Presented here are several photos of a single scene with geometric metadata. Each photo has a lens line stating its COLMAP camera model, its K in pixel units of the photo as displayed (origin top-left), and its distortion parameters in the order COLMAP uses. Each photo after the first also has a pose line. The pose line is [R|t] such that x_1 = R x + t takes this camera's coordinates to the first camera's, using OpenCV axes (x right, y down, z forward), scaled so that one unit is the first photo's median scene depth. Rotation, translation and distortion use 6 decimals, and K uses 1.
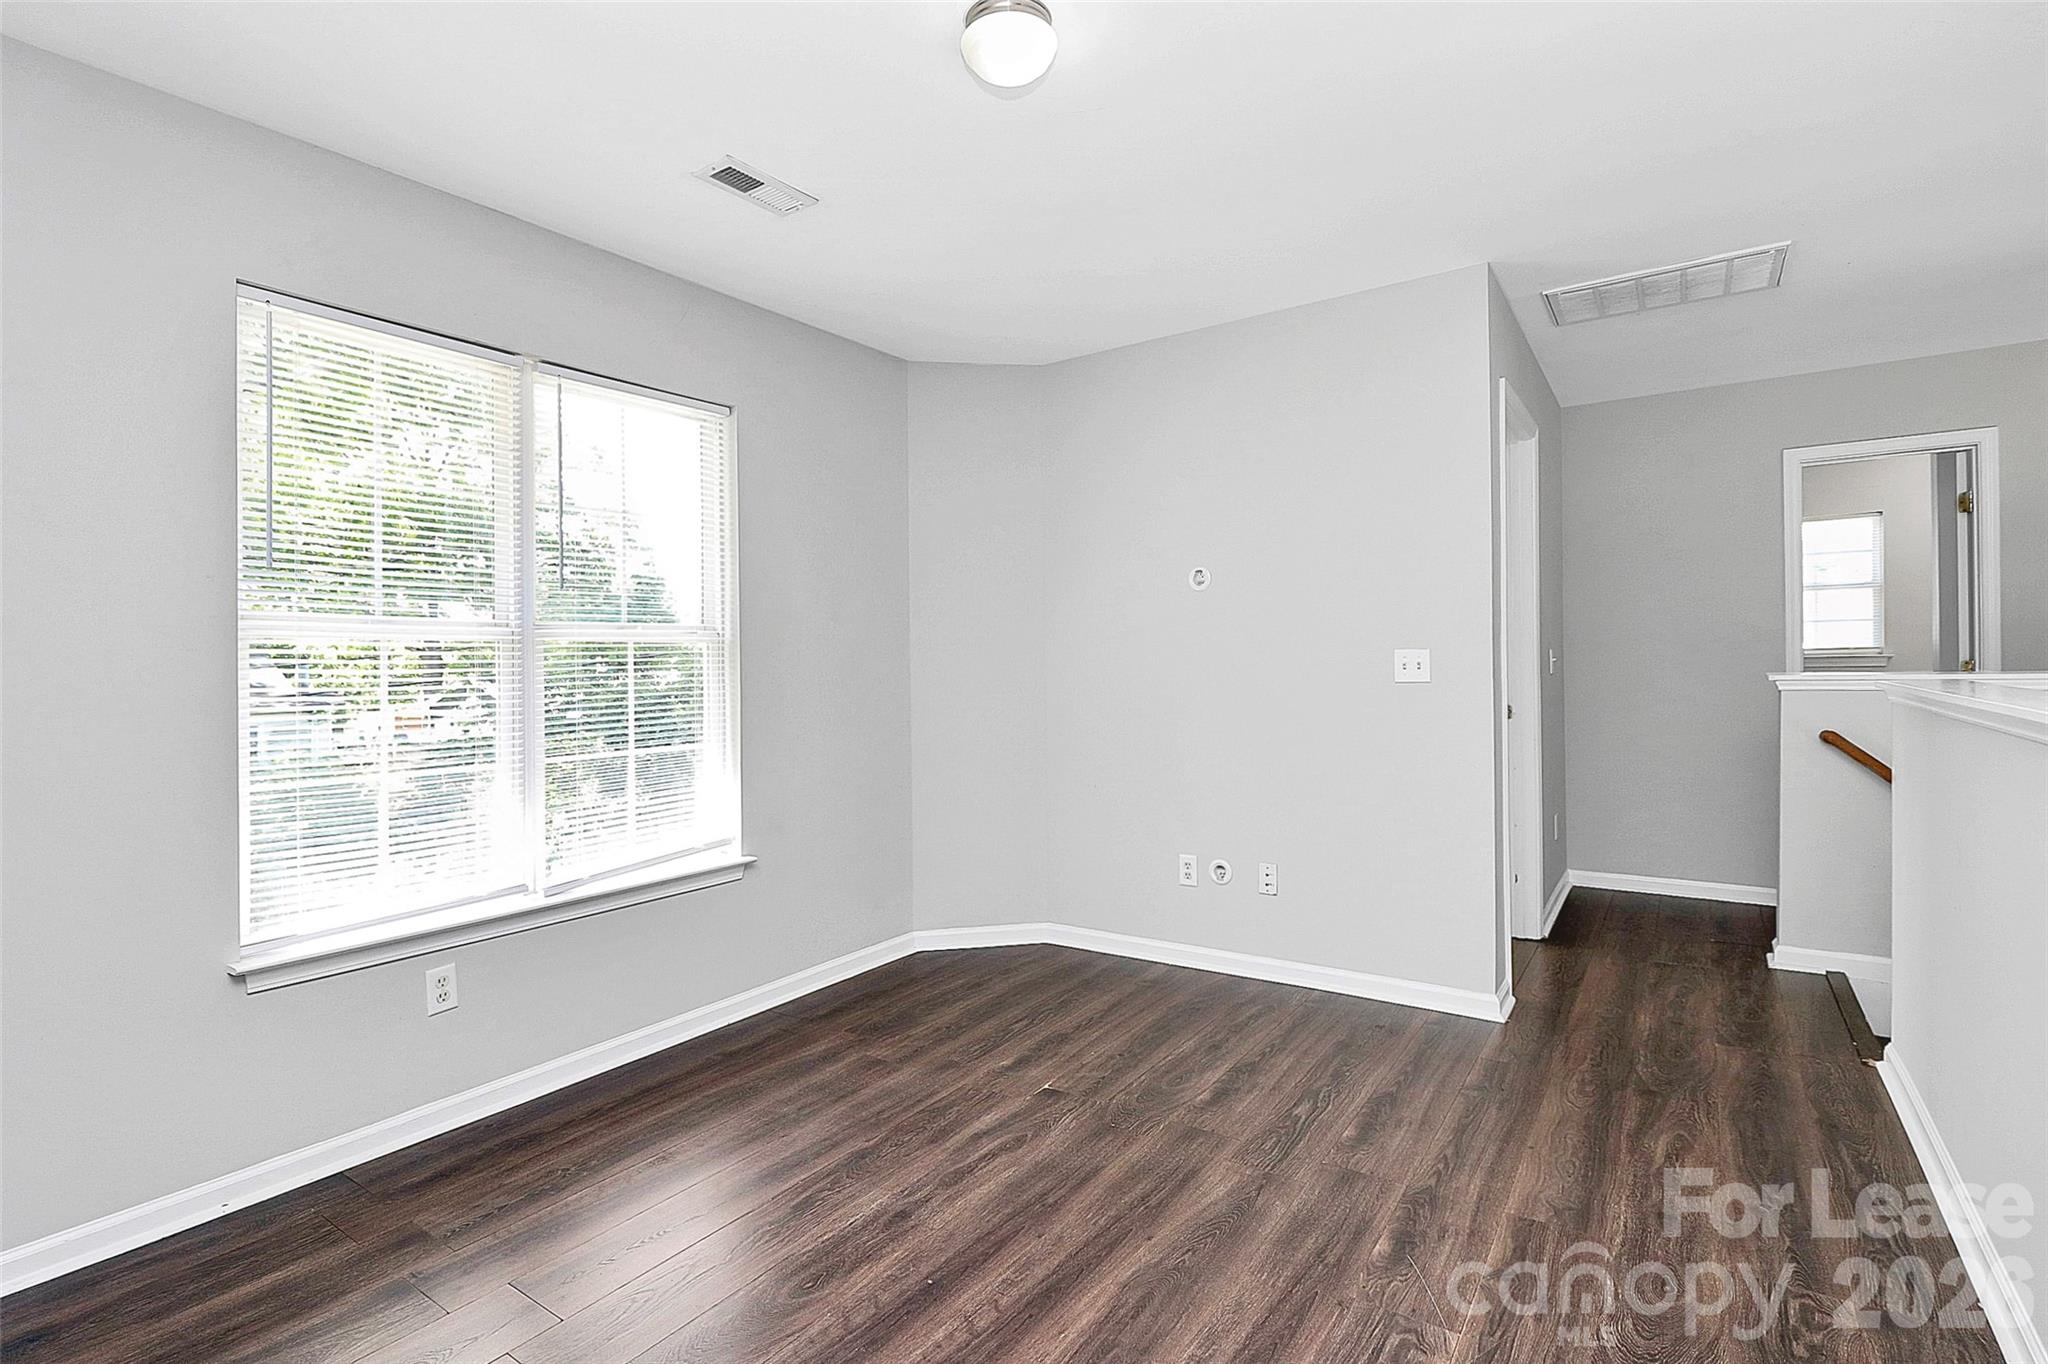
lens RADIAL K [[964.3, 0, 1016.0], [0, 964.3, 678.3], [0, 0, 1]] dist [-0.001139, -0.000450]
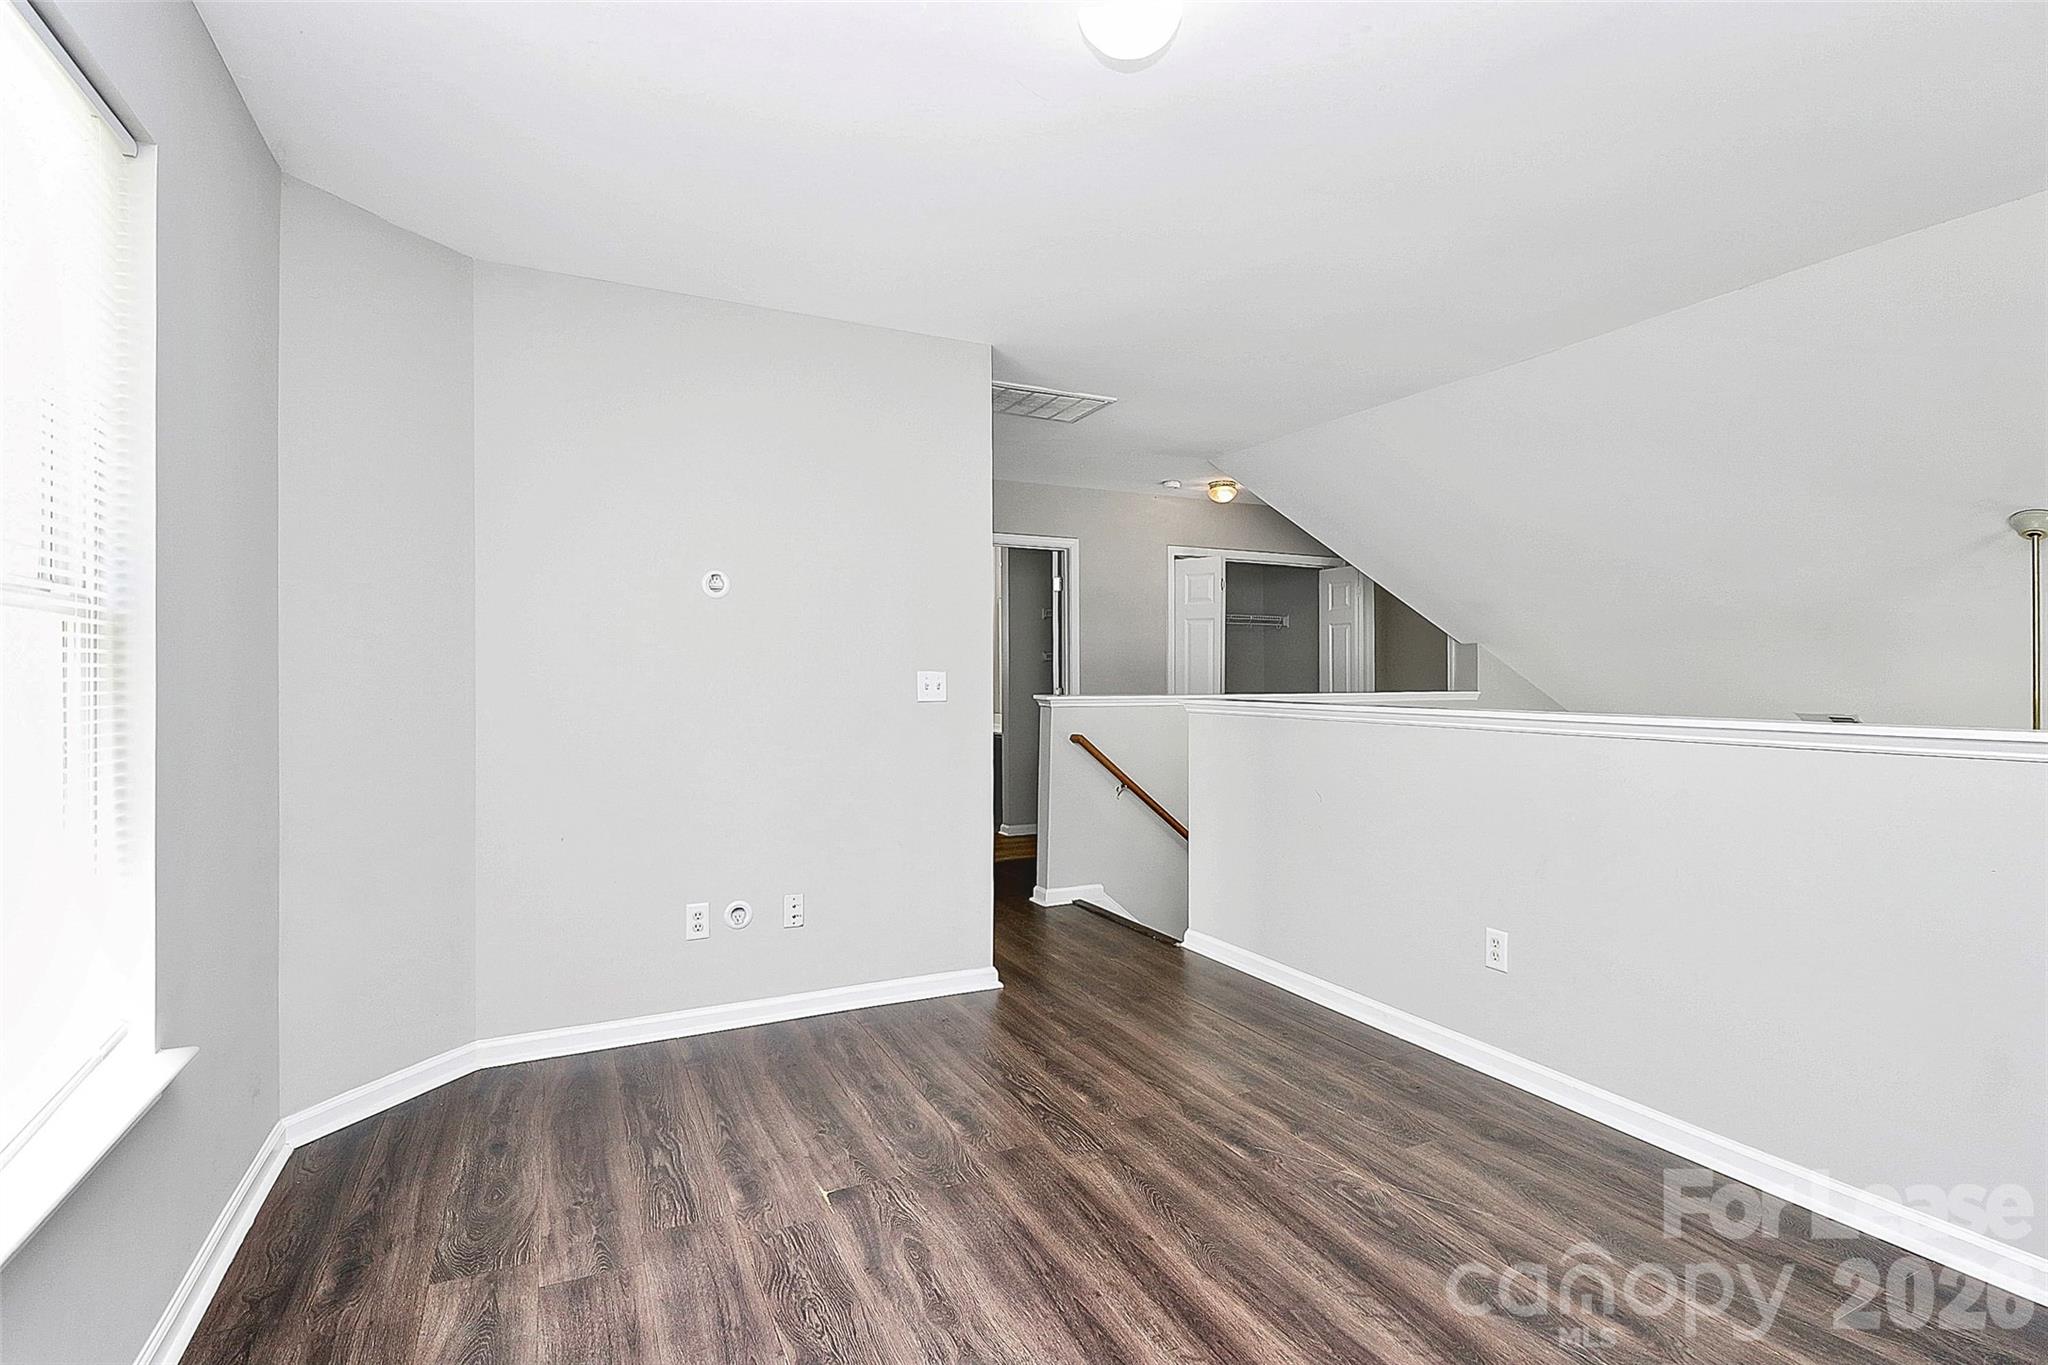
lens RADIAL K [[984.2, 0, 1024.0], [0, 984.2, 682.5], [0, 0, 1]] dist [0.000768, -0.000541]
pose [[0.487186, 0.014553, 0.873177, -0.591017], [0.003568, 0.999820, -0.018655, 0.005339], [-0.873291, 0.012204, 0.487046, 0.415203]]
